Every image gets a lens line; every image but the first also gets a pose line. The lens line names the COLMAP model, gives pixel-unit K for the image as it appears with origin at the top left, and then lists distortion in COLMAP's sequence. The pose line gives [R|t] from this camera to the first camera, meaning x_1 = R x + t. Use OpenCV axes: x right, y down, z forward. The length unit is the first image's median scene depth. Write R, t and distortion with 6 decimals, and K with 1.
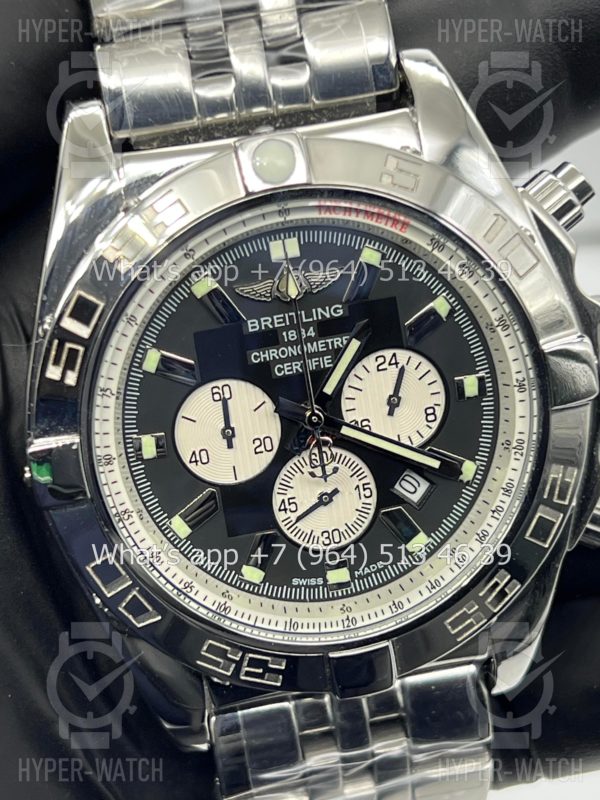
lens RADIAL K [[1912.7, 0, 292.5], [0, 1912.7, 393.6], [0, 0, 1]] dist [0.241938, 0.000000]
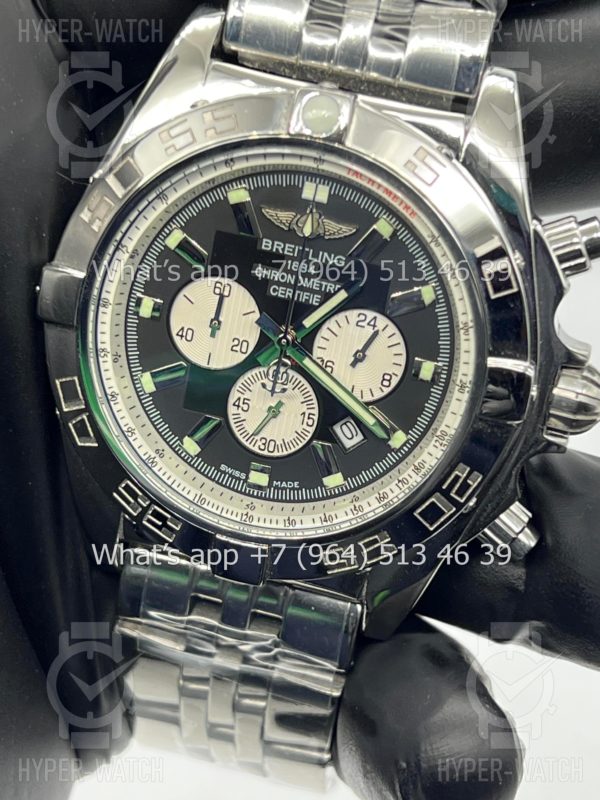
lens RADIAL K [[1912.7, 0, 300.4], [0, 1912.7, 403.9], [0, 0, 1]] dist [0.241938, 0.000000]
pose [[0.886746, 0.397806, -0.235440, 0.301096], [-0.385686, 0.917459, 0.097542, -0.067085], [0.254809, 0.004311, 0.966982, -0.095699]]
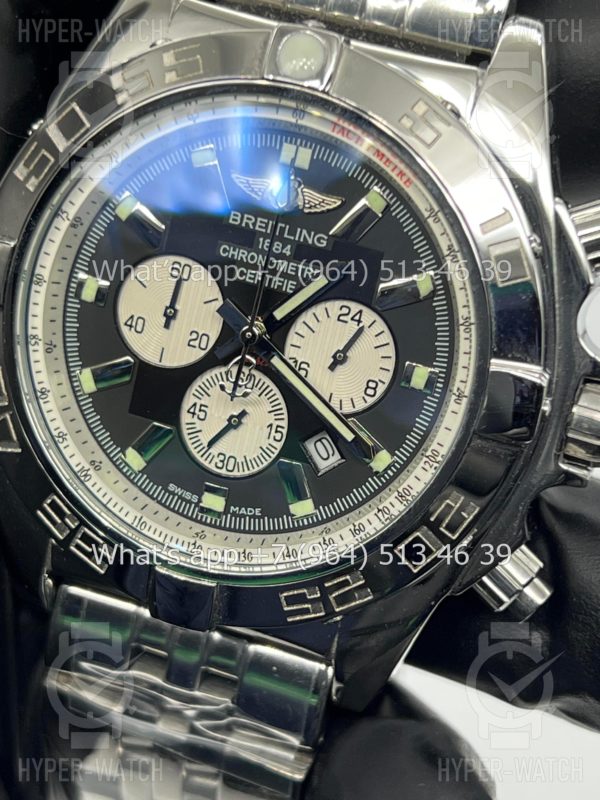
lens RADIAL K [[1912.7, 0, 299.6], [0, 1912.7, 402.2], [0, 0, 1]] dist [0.241938, 0.000000]
pose [[0.849331, 0.421802, -0.317364, 0.343159], [-0.428599, 0.902007, 0.051819, -0.016195], [0.308122, 0.092011, 0.946887, 0.120634]]
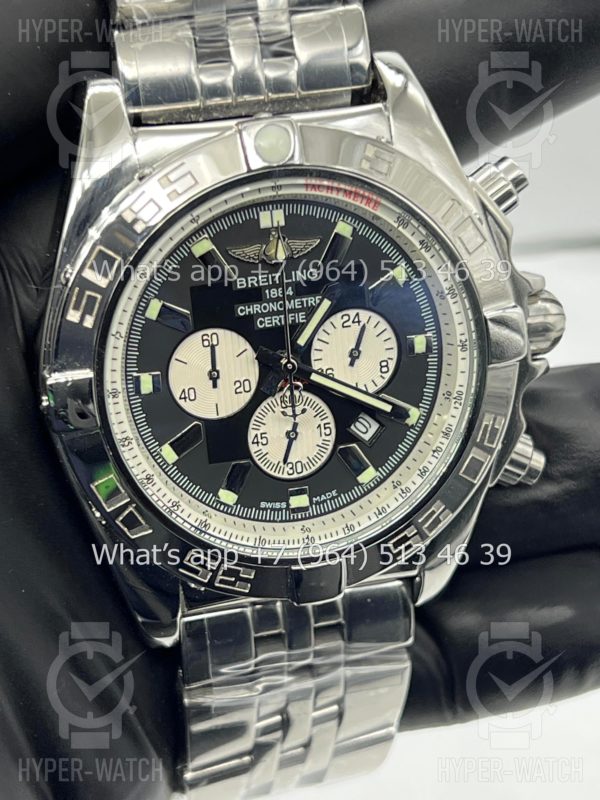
lens RADIAL K [[1912.7, 0, 298.2], [0, 1912.7, 397.7], [0, 0, 1]] dist [0.241938, 0.000000]
pose [[0.990469, 0.043783, 0.130595, -0.133949], [-0.048100, 0.998389, 0.030087, -0.002805], [-0.129067, -0.036082, 0.990979, -0.154629]]
